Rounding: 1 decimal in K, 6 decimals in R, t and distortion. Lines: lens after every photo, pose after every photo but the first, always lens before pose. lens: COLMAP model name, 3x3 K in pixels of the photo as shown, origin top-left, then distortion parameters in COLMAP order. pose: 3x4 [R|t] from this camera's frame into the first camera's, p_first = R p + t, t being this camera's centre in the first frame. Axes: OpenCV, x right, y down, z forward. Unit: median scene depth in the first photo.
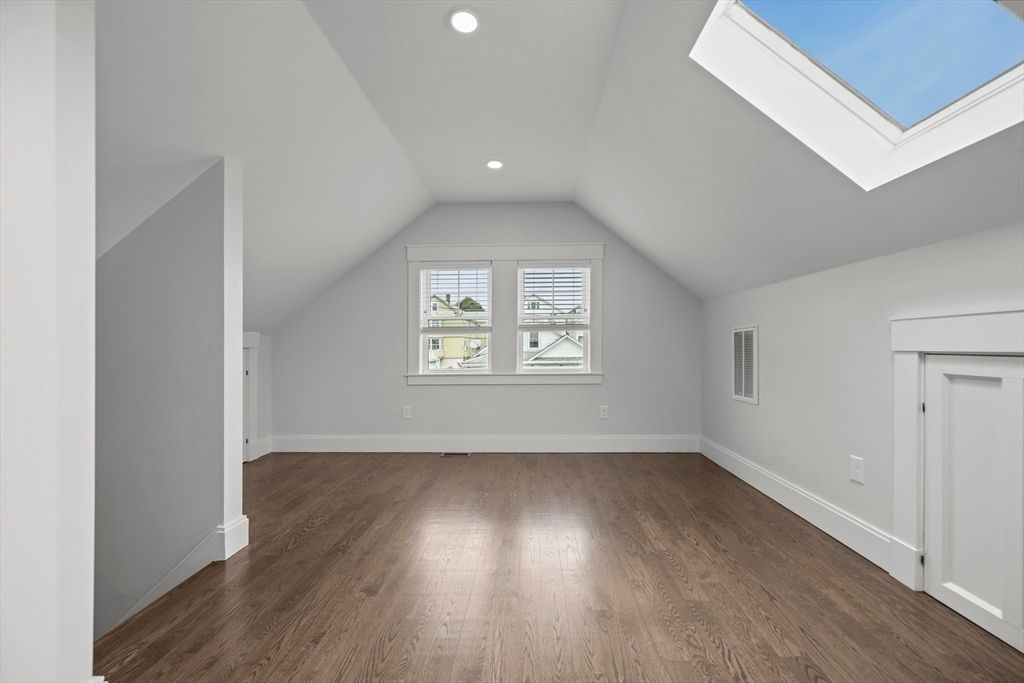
lens RADIAL K [[403.0, 0, 508.4], [0, 403.0, 344.8], [0, 0, 1]] dist [-0.004178, -0.000064]
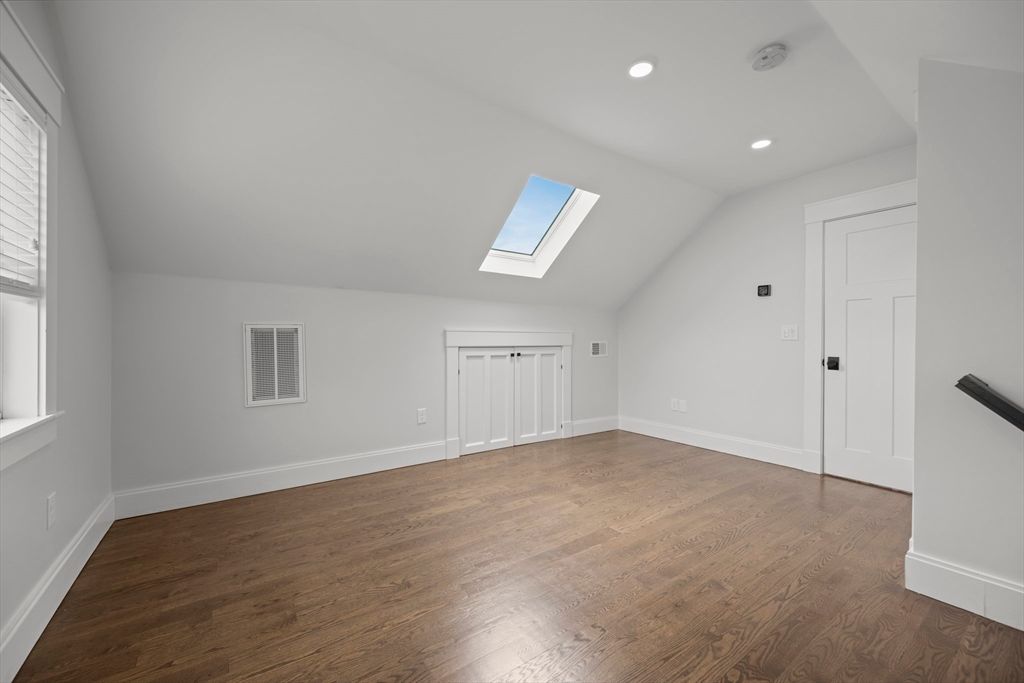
lens RADIAL K [[403.0, 0, 506.1], [0, 403.0, 344.9], [0, 0, 1]] dist [-0.004178, -0.000064]
pose [[-0.612225, -0.000280, 0.790684, -0.815410], [-0.000051, 1.000000, 0.000315, 0.008181], [-0.790684, 0.000153, -0.612225, 2.033460]]
